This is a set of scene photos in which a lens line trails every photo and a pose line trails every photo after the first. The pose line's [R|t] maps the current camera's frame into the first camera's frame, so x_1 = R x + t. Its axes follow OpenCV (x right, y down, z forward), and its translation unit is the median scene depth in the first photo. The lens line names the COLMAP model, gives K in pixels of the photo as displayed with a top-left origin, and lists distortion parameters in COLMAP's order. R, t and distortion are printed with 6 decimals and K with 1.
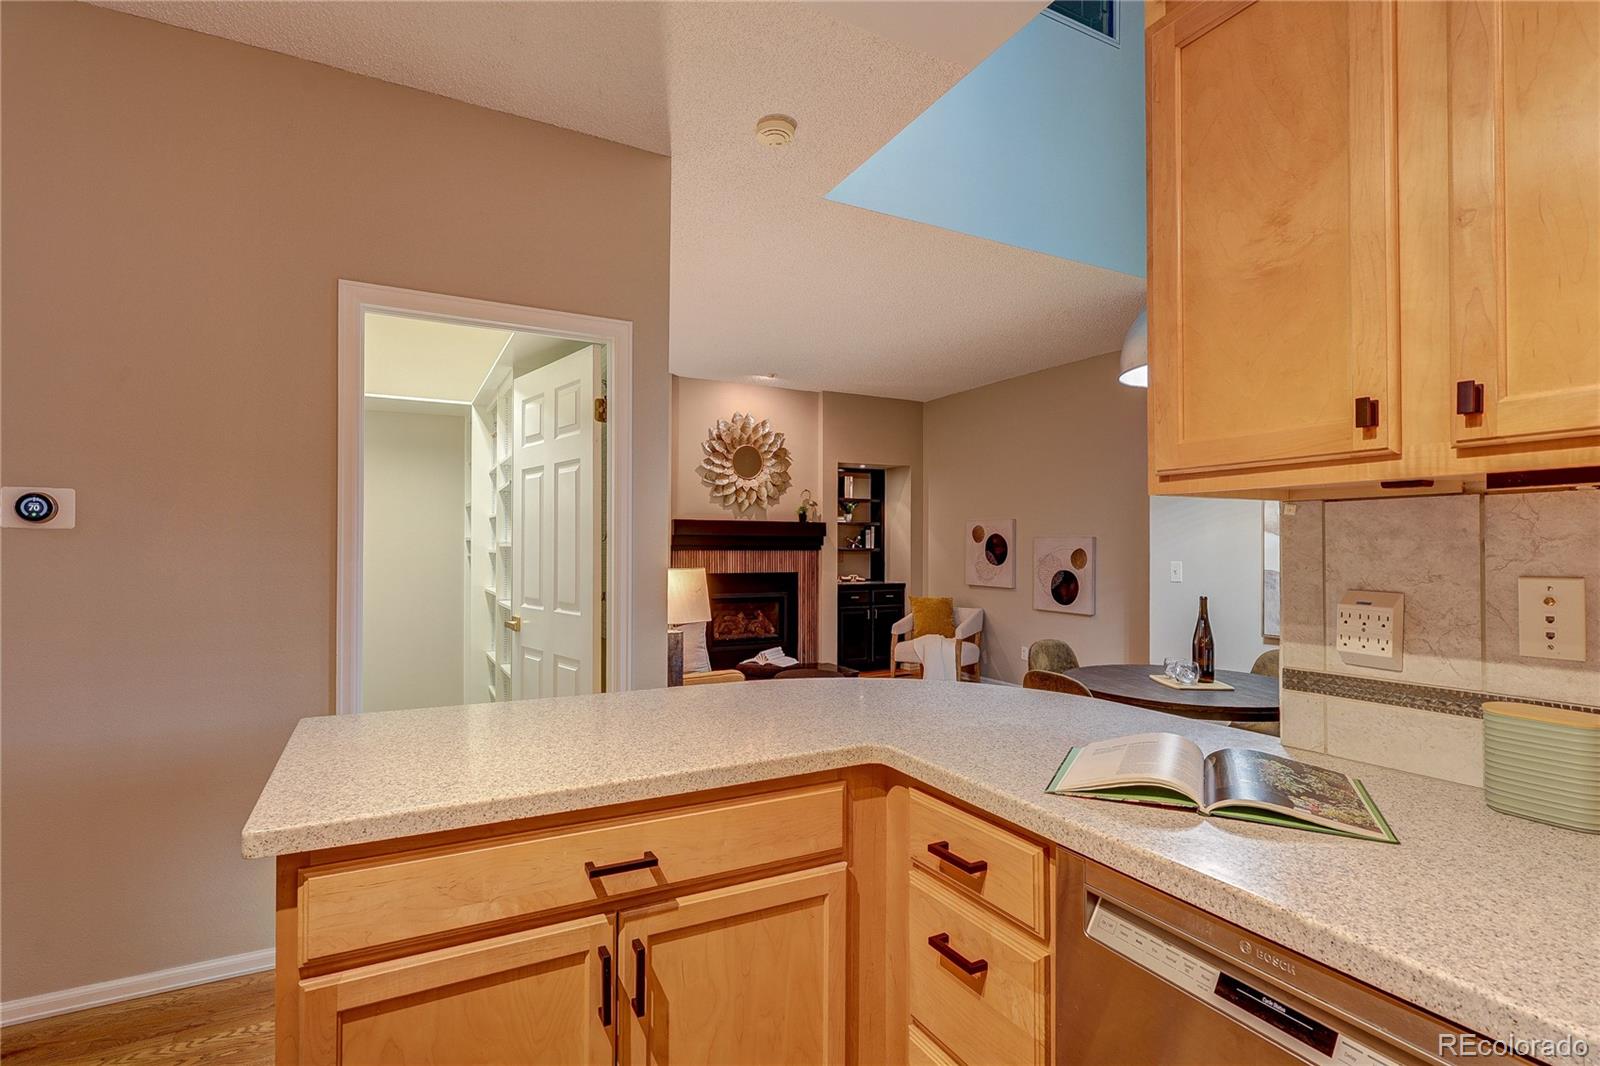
lens RADIAL K [[822.3, 0, 803.4], [0, 822.3, 542.9], [0, 0, 1]] dist [-0.001027, 0.000012]
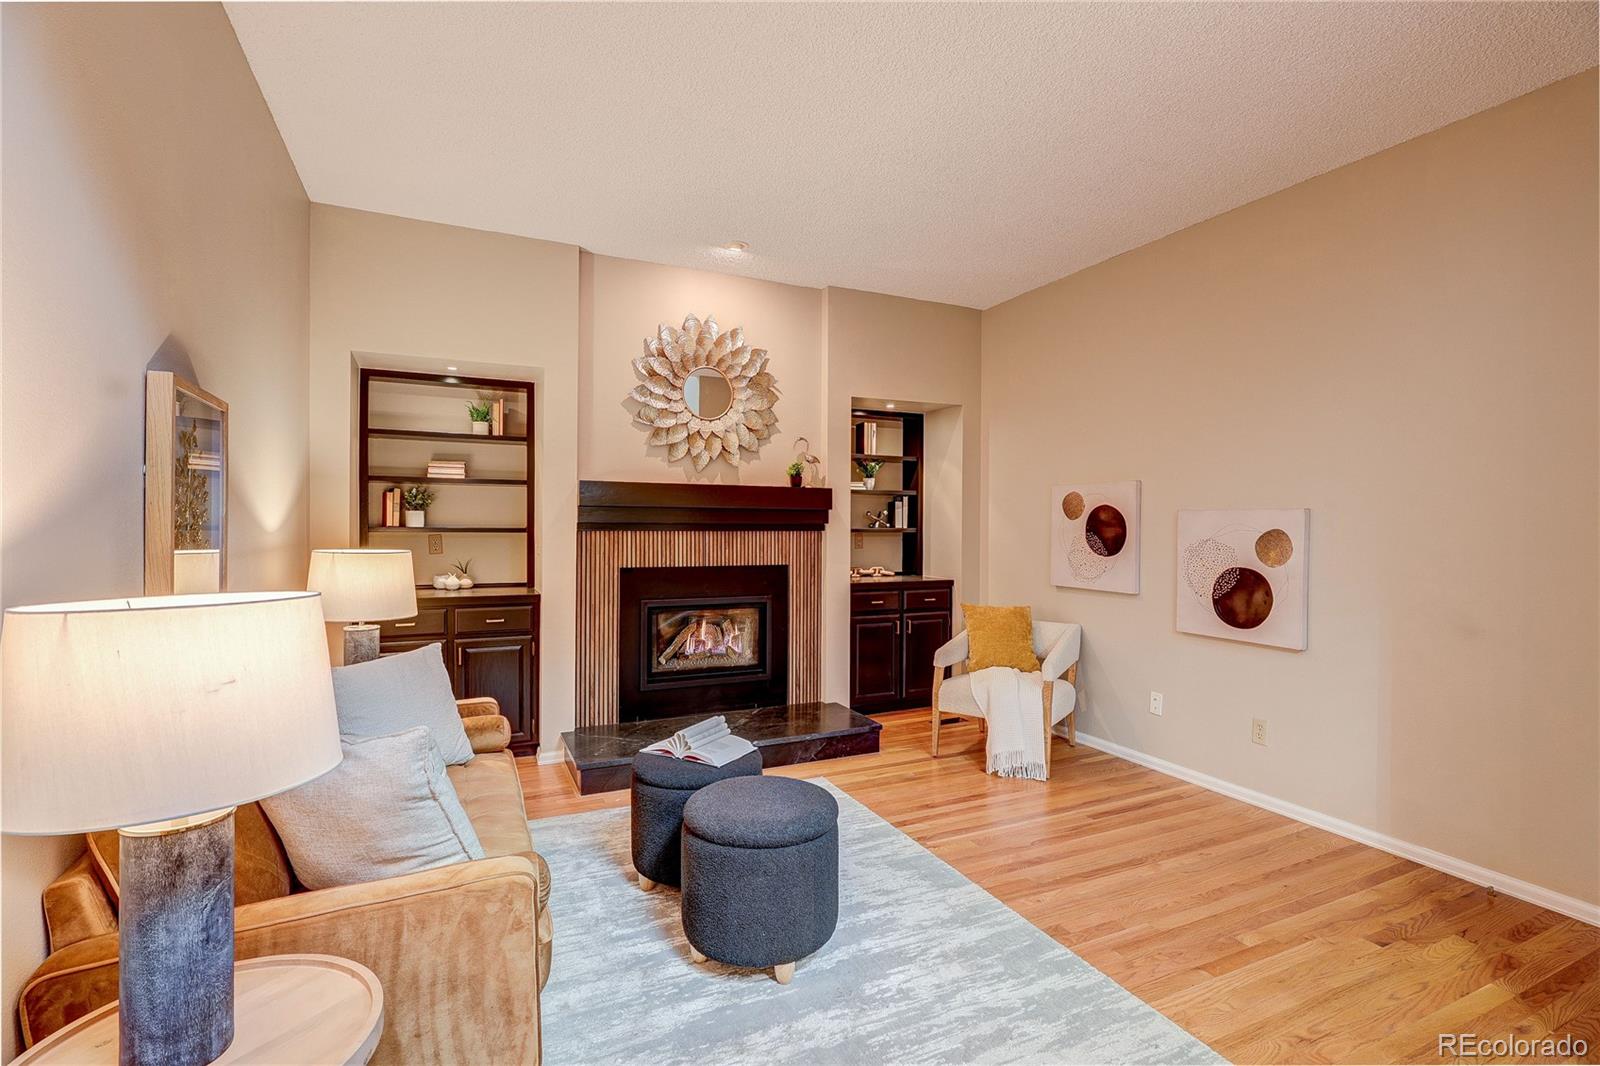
lens RADIAL K [[759.0, 0, 802.0], [0, 759.0, 536.0], [0, 0, 1]] dist [-0.002699, 0.000160]
pose [[0.998383, 0.002731, -0.056777, 0.038380], [-0.001758, 0.999851, 0.017173, 0.002862], [0.056816, -0.017045, 0.998239, 0.405125]]
